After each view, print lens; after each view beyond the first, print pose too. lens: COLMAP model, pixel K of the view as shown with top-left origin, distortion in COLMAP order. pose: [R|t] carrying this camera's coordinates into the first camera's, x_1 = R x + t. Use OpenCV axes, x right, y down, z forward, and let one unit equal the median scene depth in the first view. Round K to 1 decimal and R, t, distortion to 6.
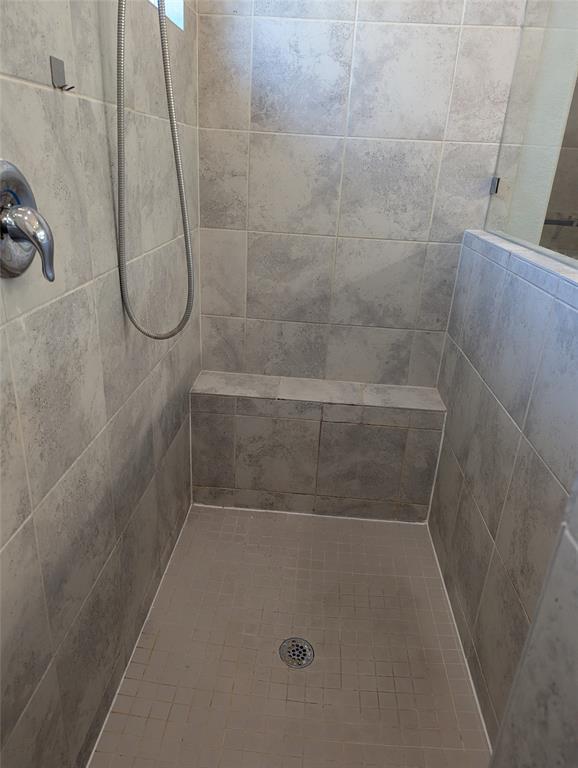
lens RADIAL K [[538.7, 0, 289.0], [0, 538.7, 384.0], [0, 0, 1]] dist [0.079943, -0.093932]
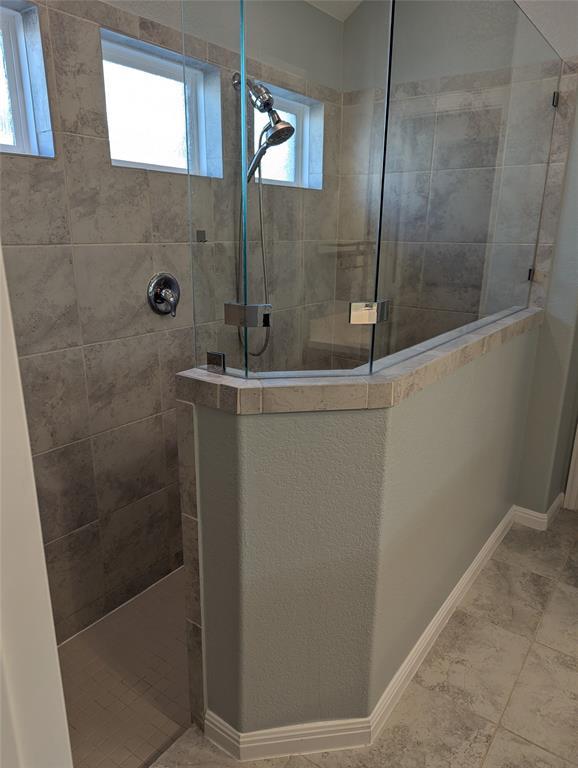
lens RADIAL K [[538.7, 0, 289.0], [0, 538.7, 384.0], [0, 0, 1]] dist [0.079943, -0.093932]
pose [[0.858143, 0.103880, -0.502792, 0.579881], [-0.167328, 0.982434, -0.082611, 0.105210], [0.485378, 0.155023, 0.860451, -0.384088]]
